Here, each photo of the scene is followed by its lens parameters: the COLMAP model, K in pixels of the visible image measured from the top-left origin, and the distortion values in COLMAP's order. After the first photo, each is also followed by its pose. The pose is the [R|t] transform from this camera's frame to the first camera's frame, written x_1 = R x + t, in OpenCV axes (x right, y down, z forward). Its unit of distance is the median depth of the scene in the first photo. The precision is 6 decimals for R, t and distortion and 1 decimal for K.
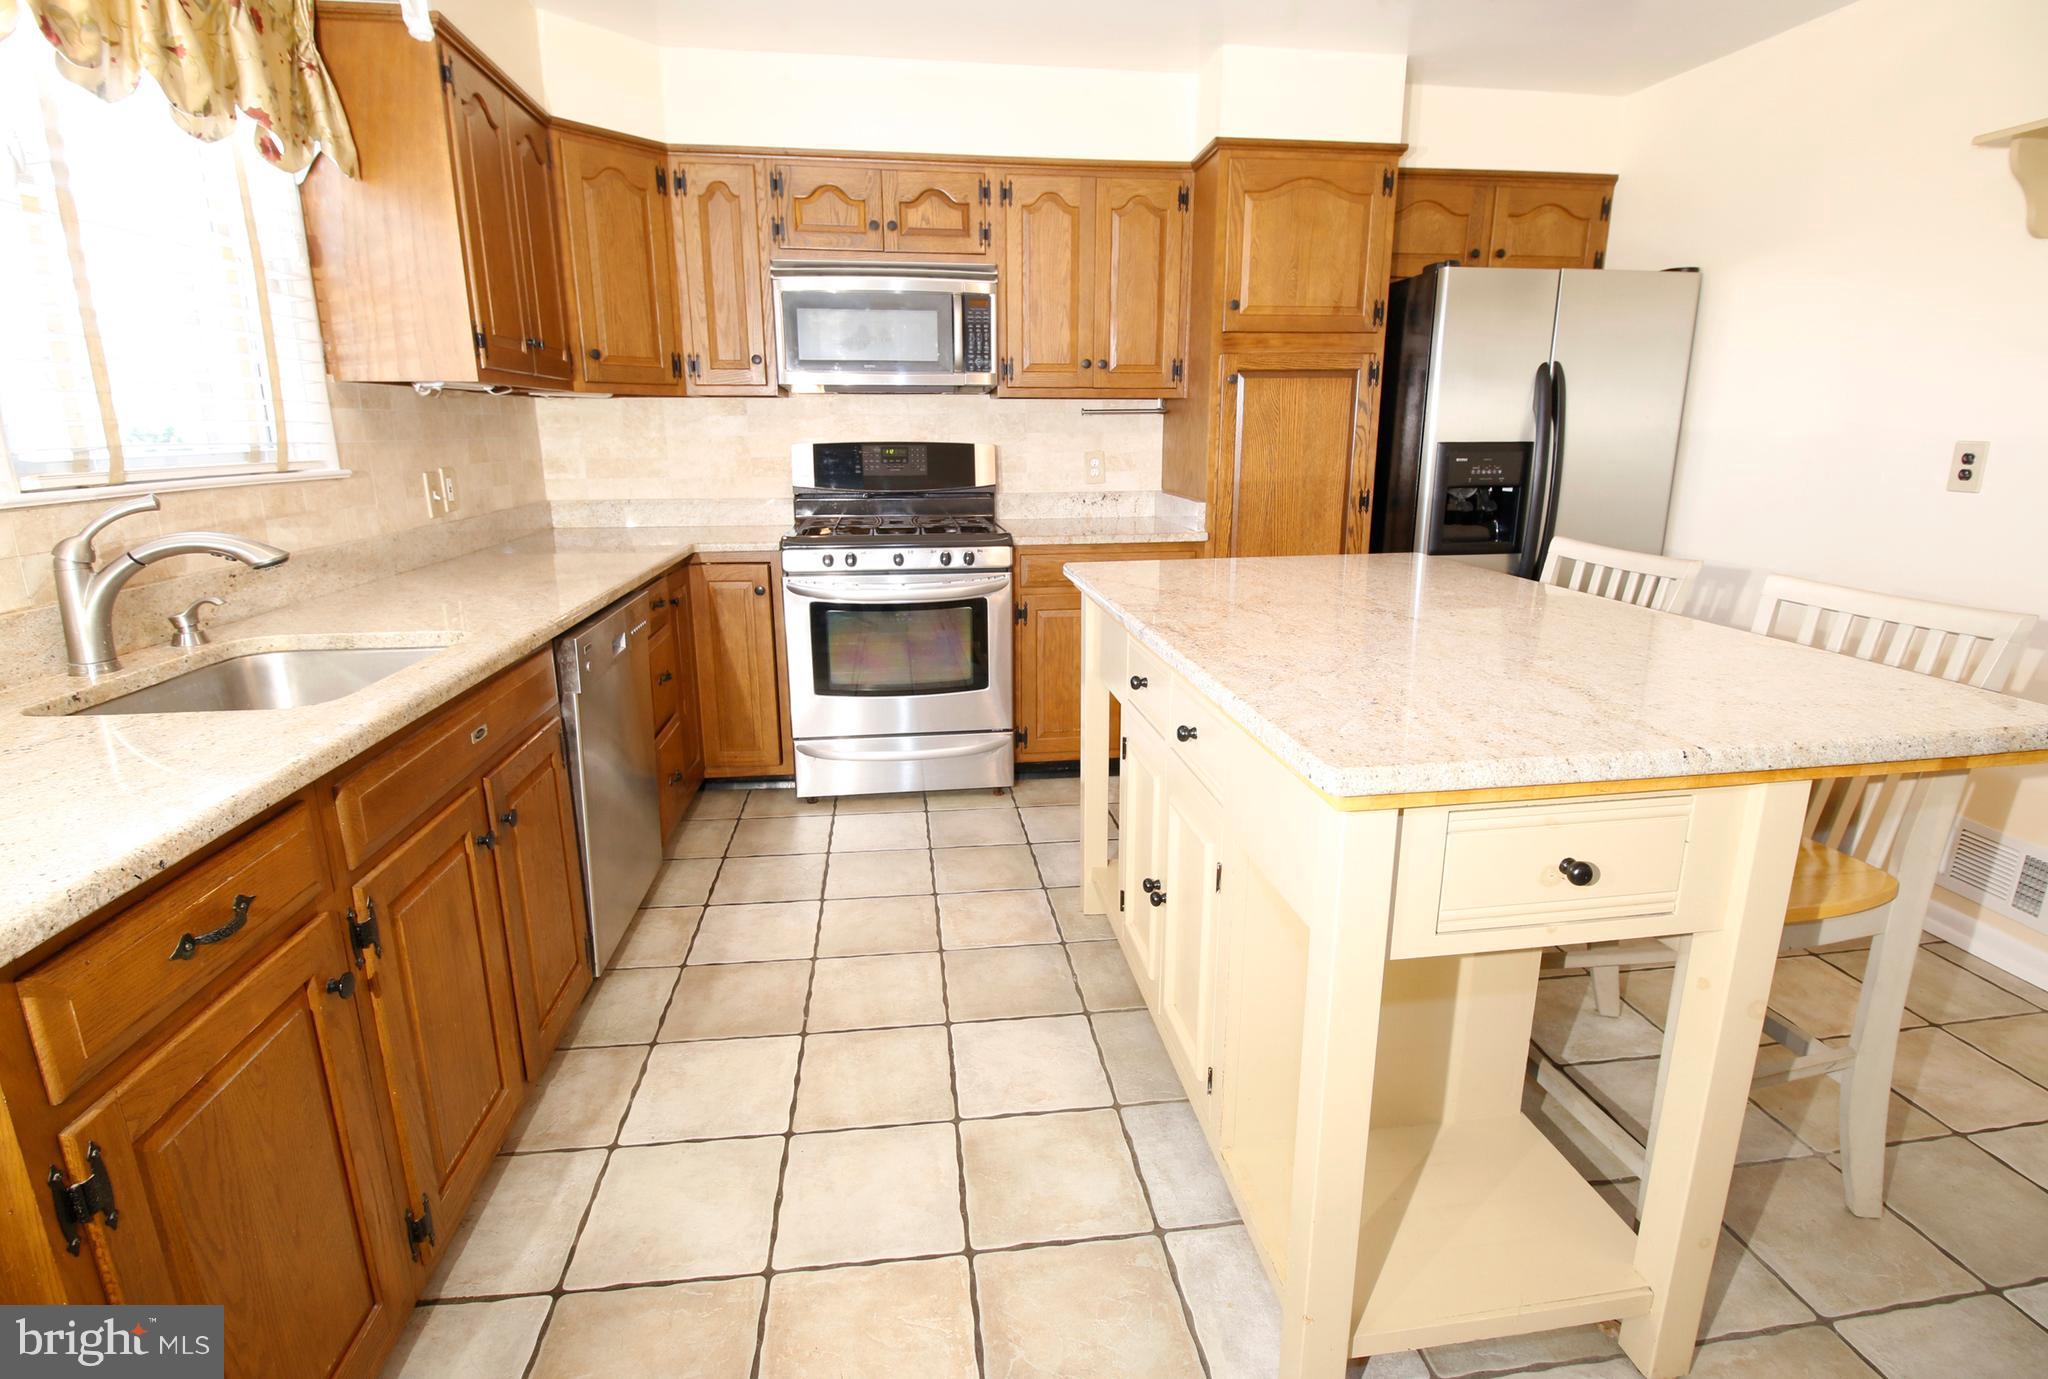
lens RADIAL K [[999.1, 0, 1029.5], [0, 999.1, 681.1], [0, 0, 1]] dist [-0.005675, -0.001088]
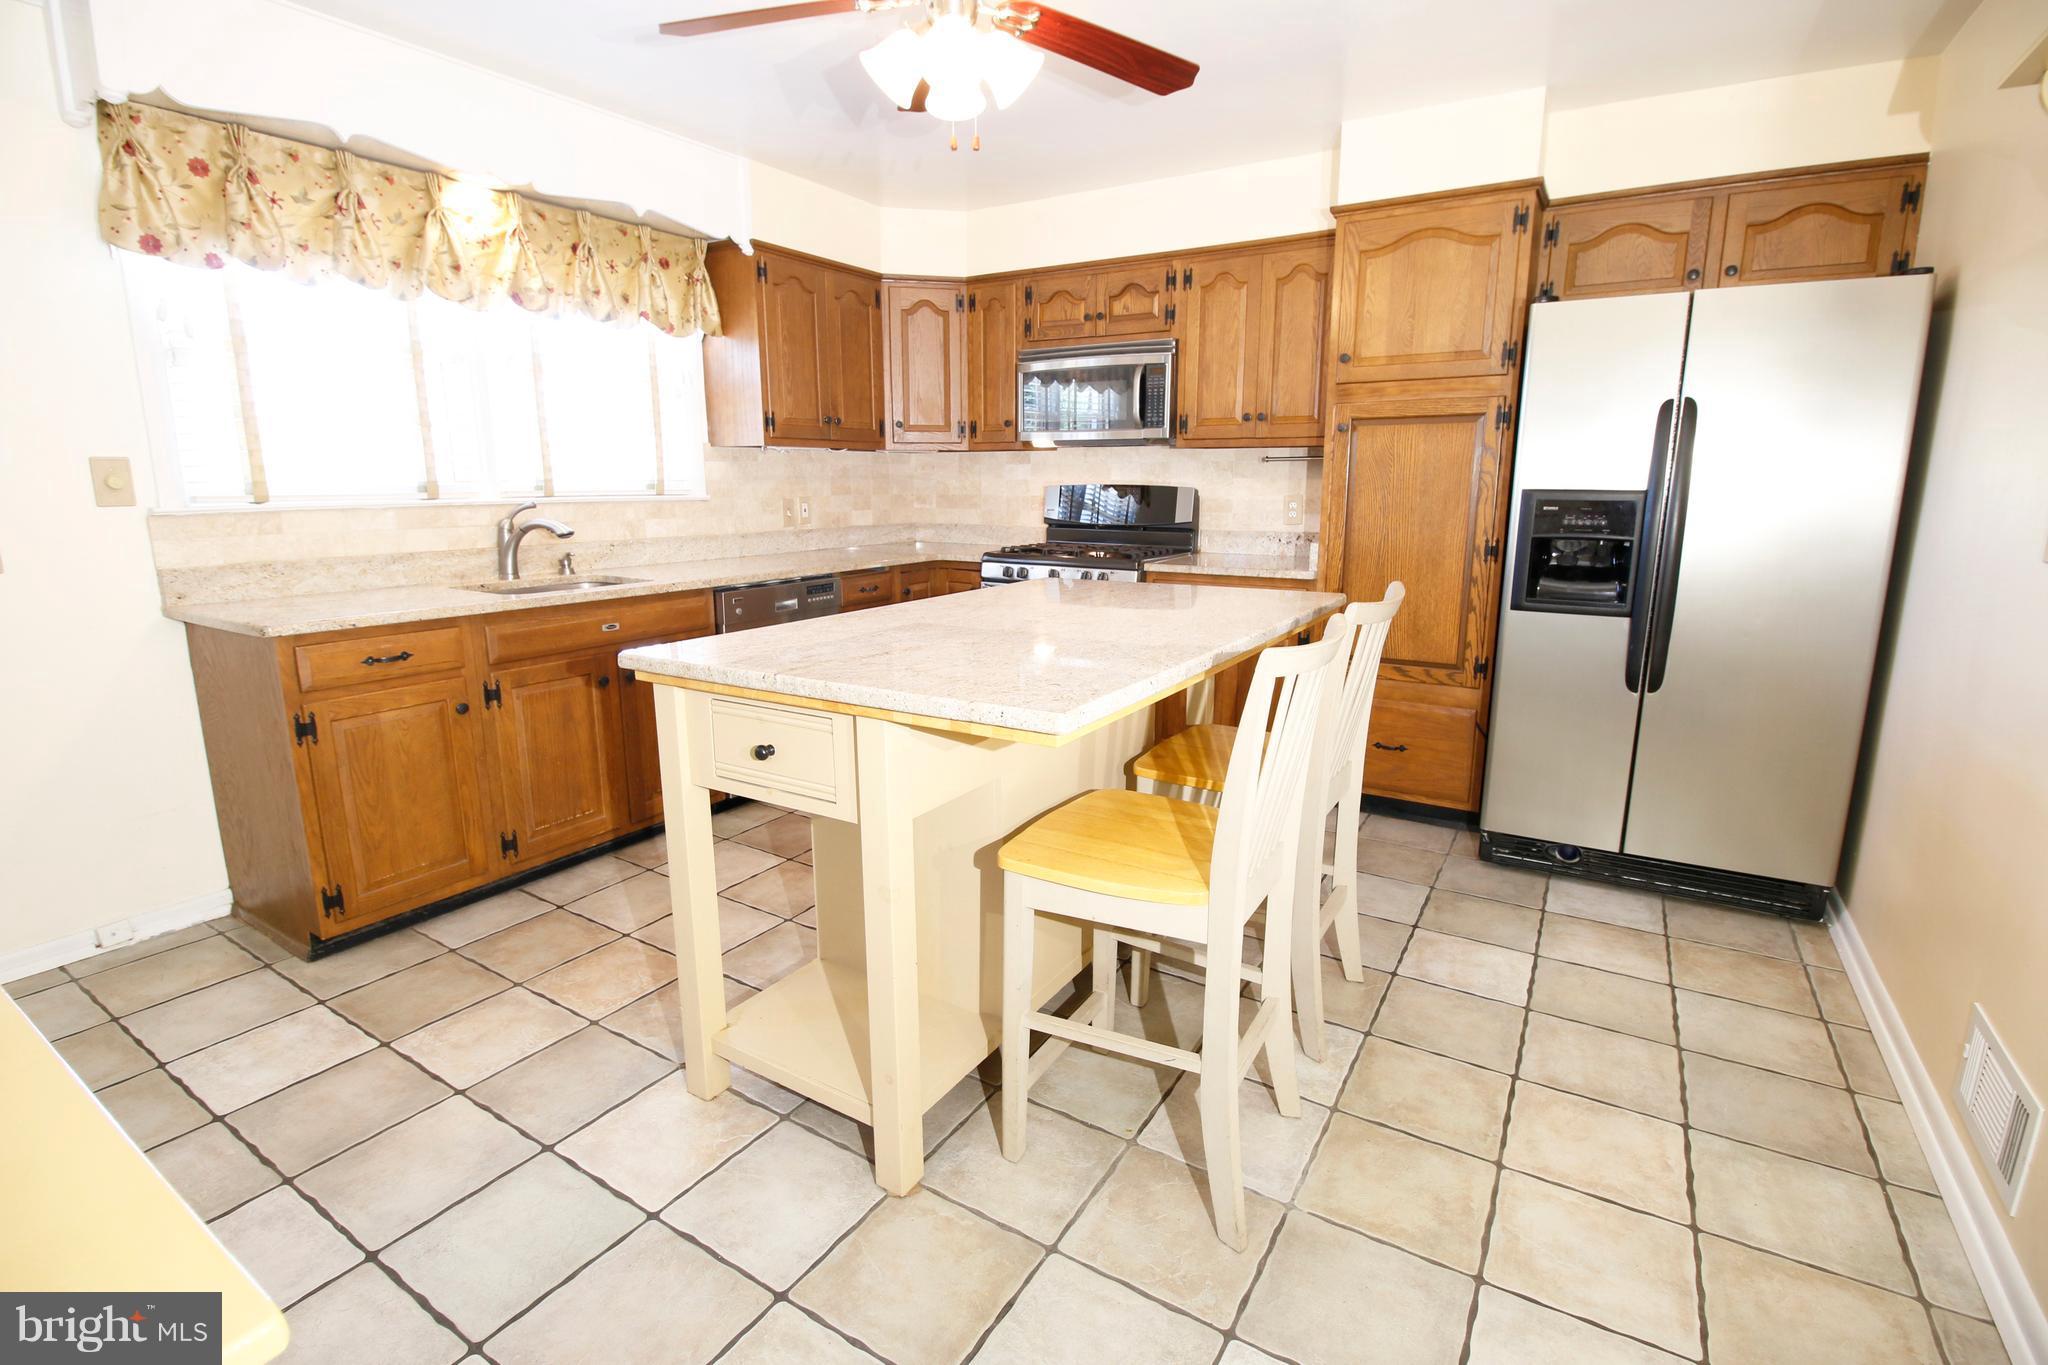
lens RADIAL K [[964.9, 0, 1025.2], [0, 964.9, 676.2], [0, 0, 1]] dist [-0.001350, -0.010629]
pose [[0.761301, 0.133521, -0.634502, 0.627613], [-0.161833, 0.986726, 0.013467, -0.003853], [0.627878, 0.092431, 0.772804, 0.030402]]
